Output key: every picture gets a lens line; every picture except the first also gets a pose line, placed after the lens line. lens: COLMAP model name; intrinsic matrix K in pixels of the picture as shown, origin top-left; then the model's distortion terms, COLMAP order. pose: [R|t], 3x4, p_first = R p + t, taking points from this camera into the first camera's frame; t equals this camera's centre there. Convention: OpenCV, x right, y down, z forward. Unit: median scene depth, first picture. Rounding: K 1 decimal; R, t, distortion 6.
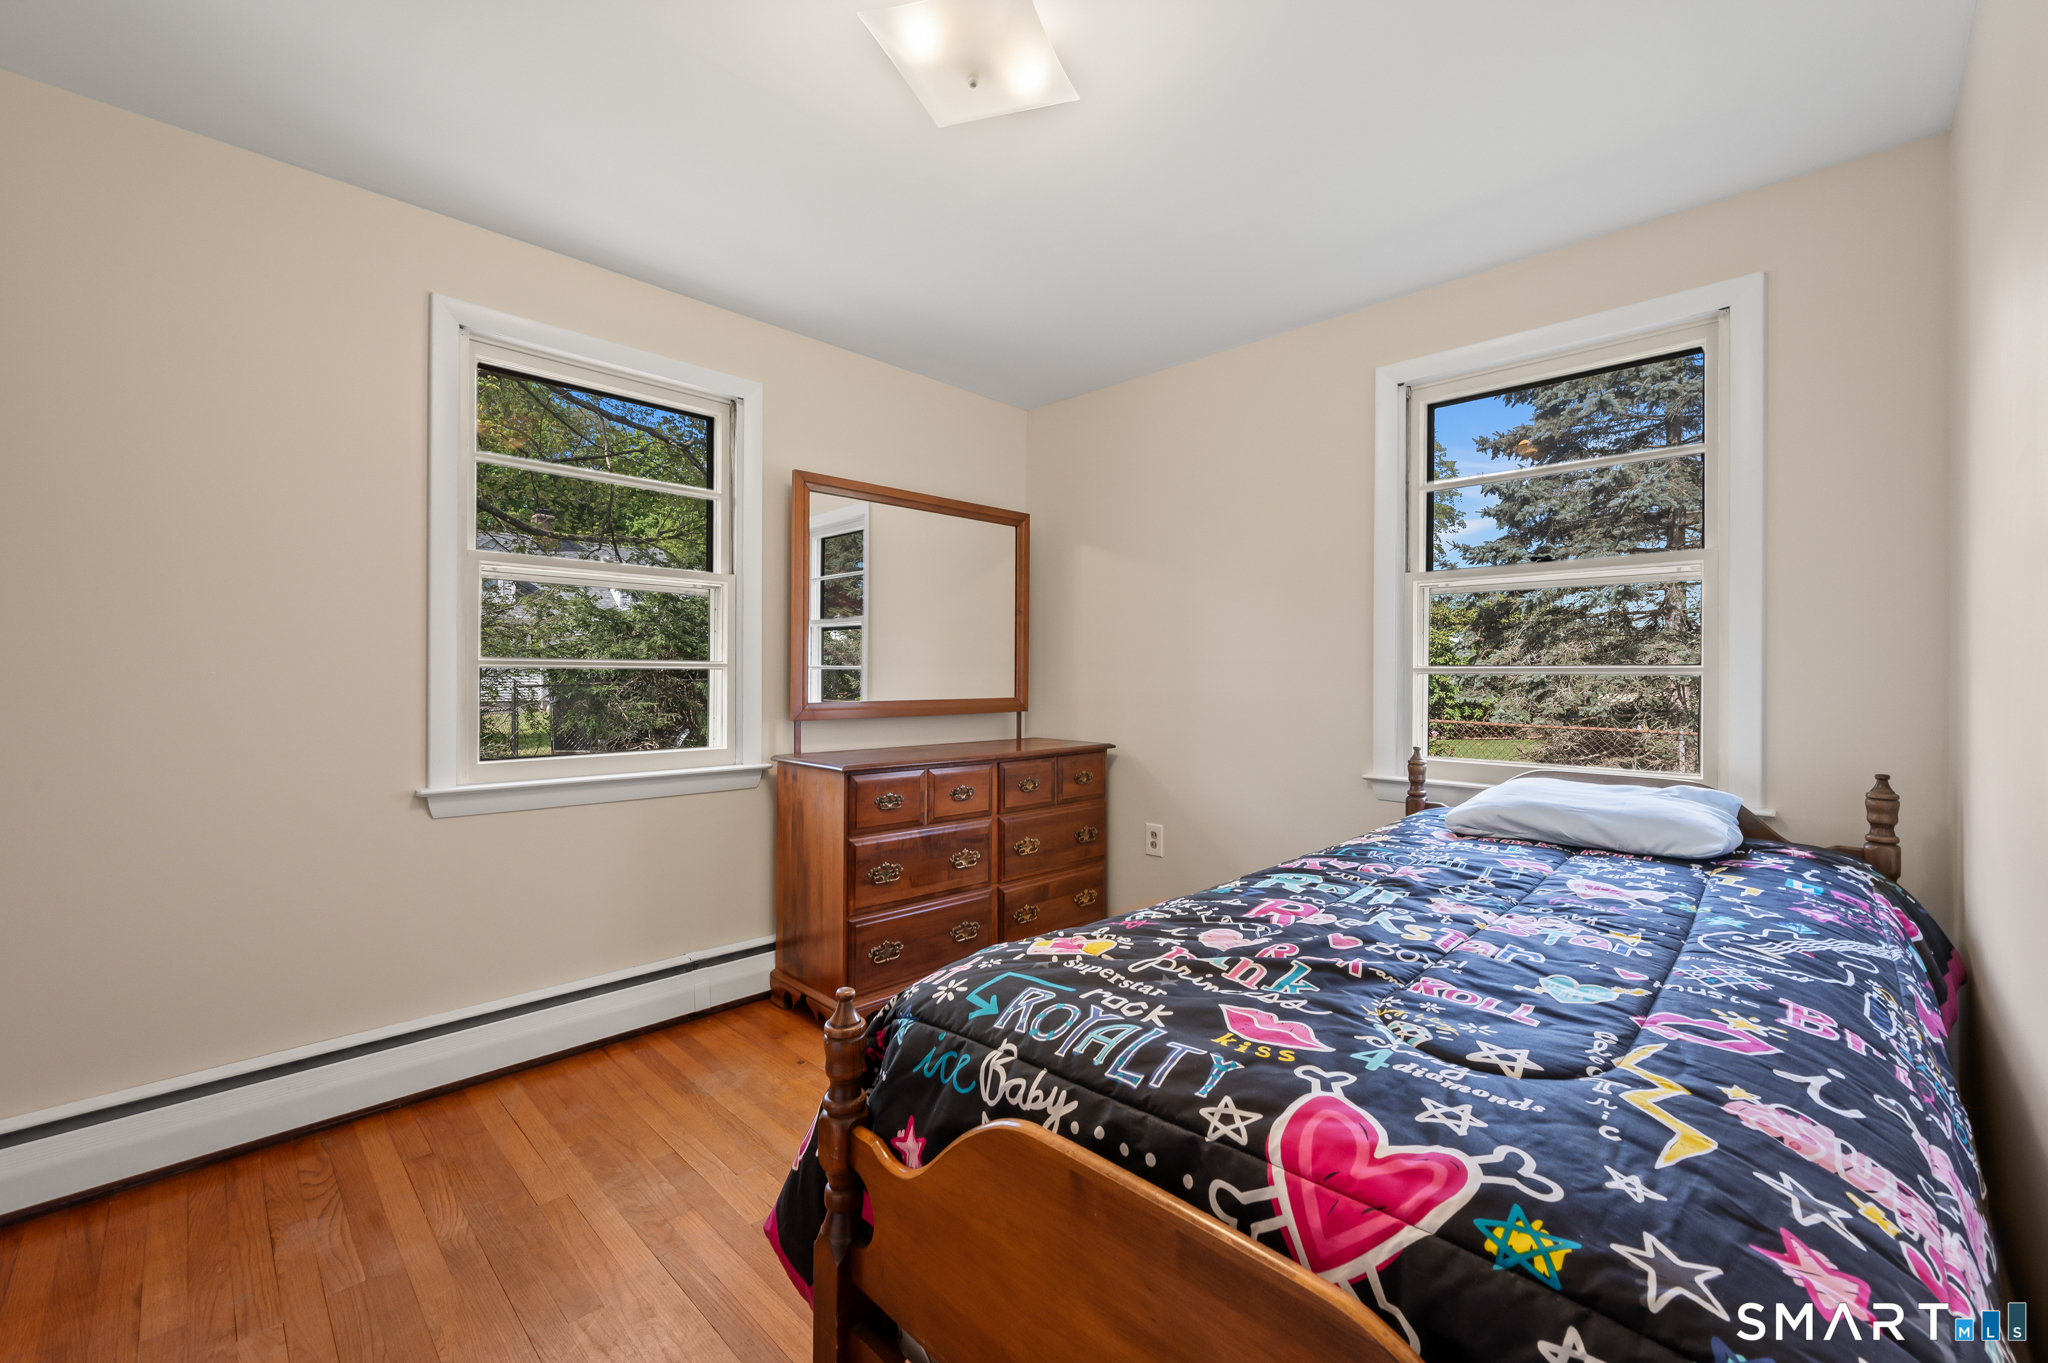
lens RADIAL K [[829.1, 0, 1043.4], [0, 829.1, 684.1], [0, 0, 1]] dist [0.000207, 0.000318]
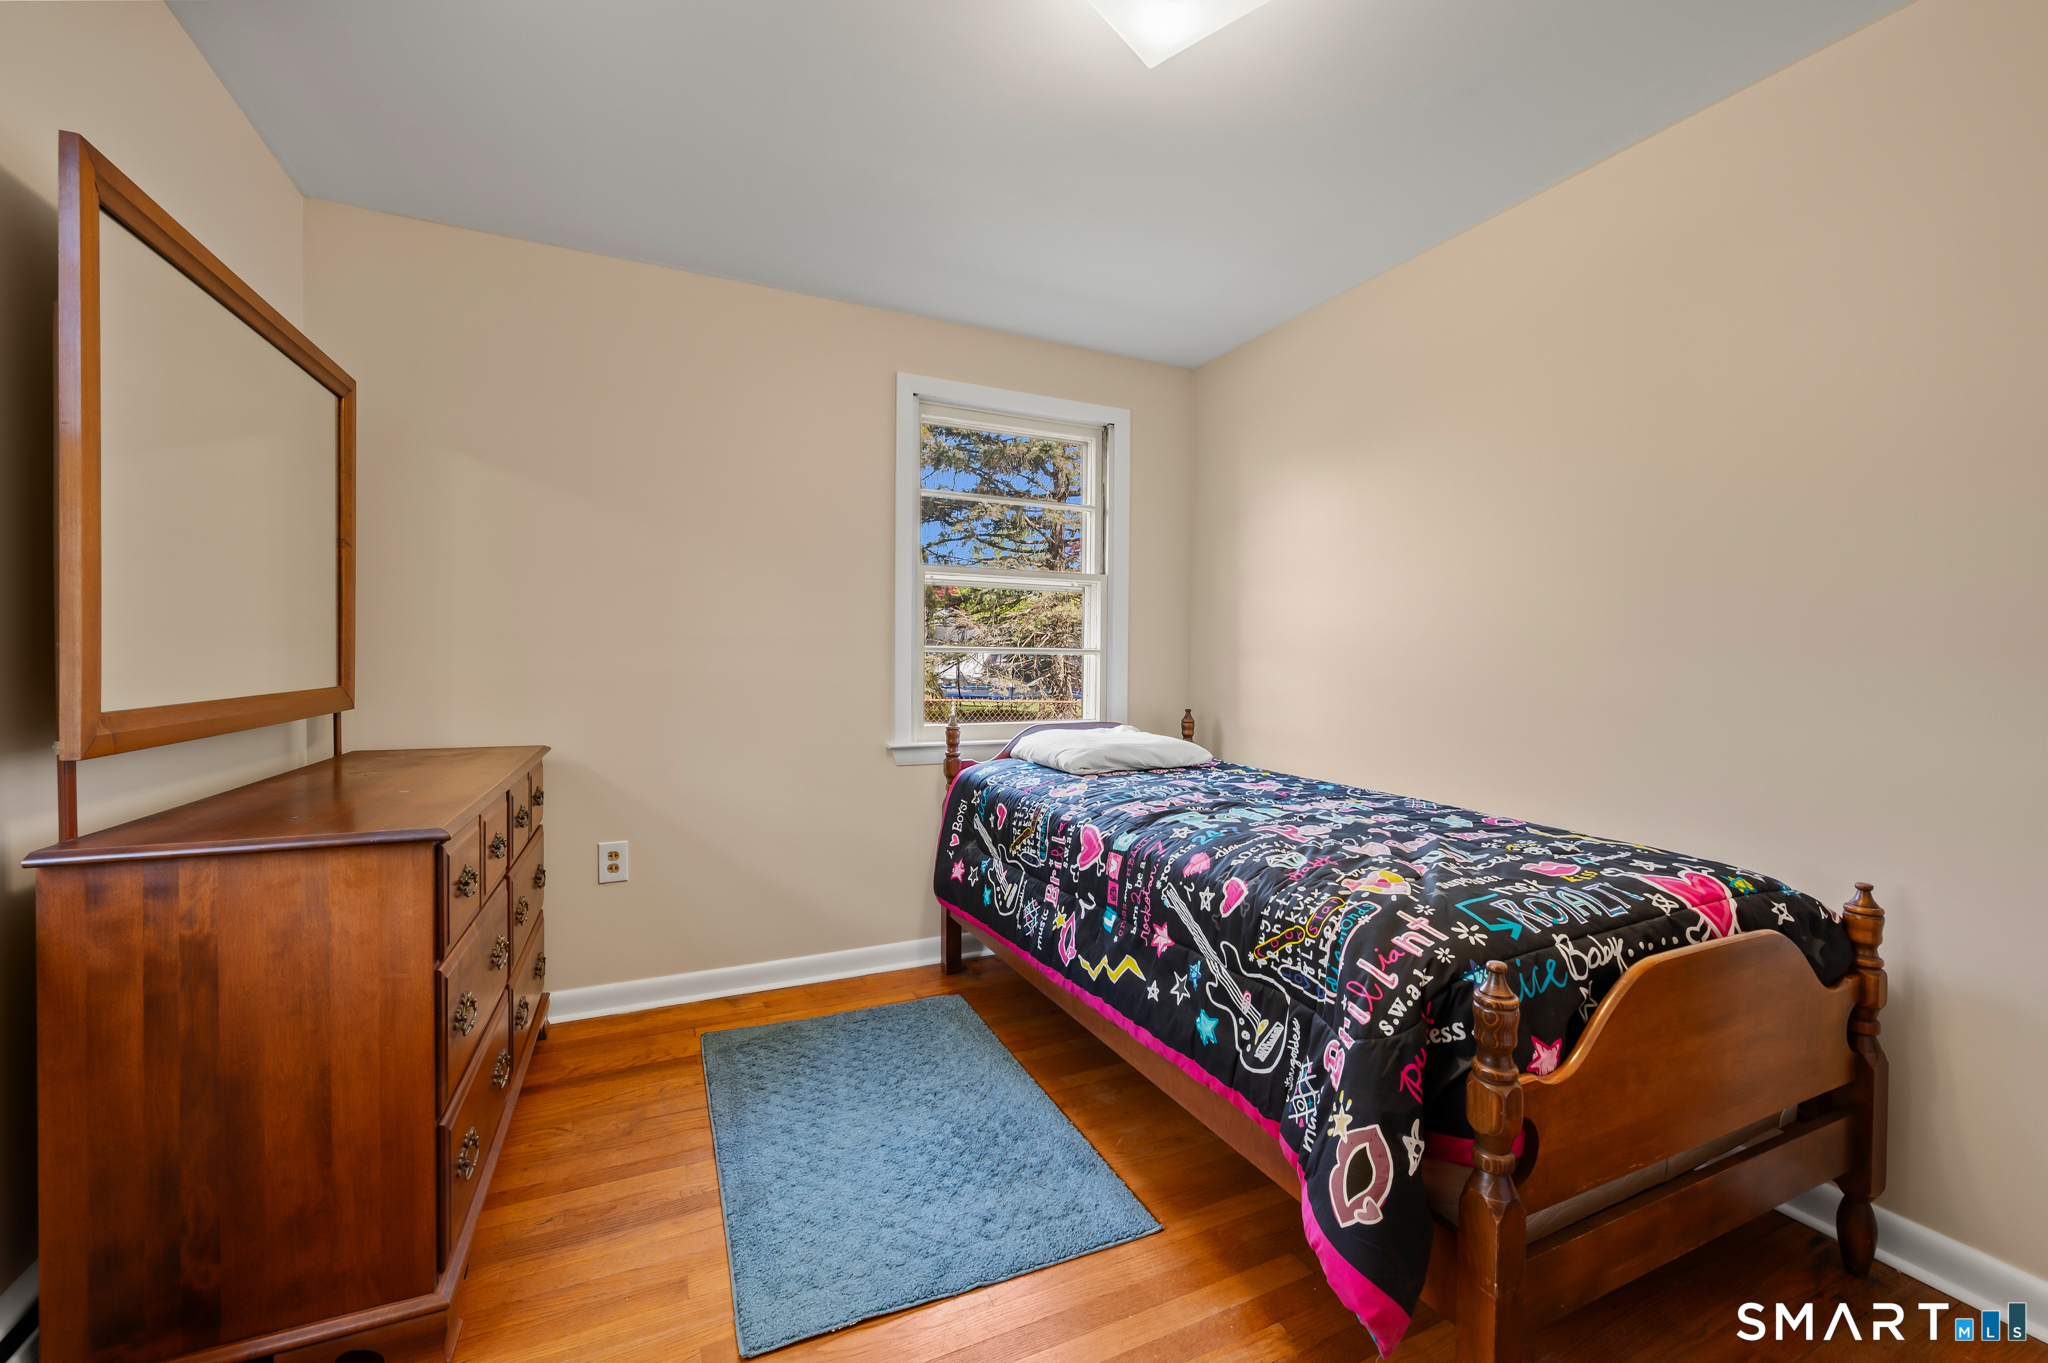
lens RADIAL K [[812.3, 0, 1028.4], [0, 812.3, 663.1], [0, 0, 1]] dist [0.001272, 0.000210]
pose [[0.367499, -0.011326, 0.929955, -0.652428], [0.000194, 0.999927, 0.012101, -0.012635], [-0.930024, -0.004267, 0.367474, 0.538190]]
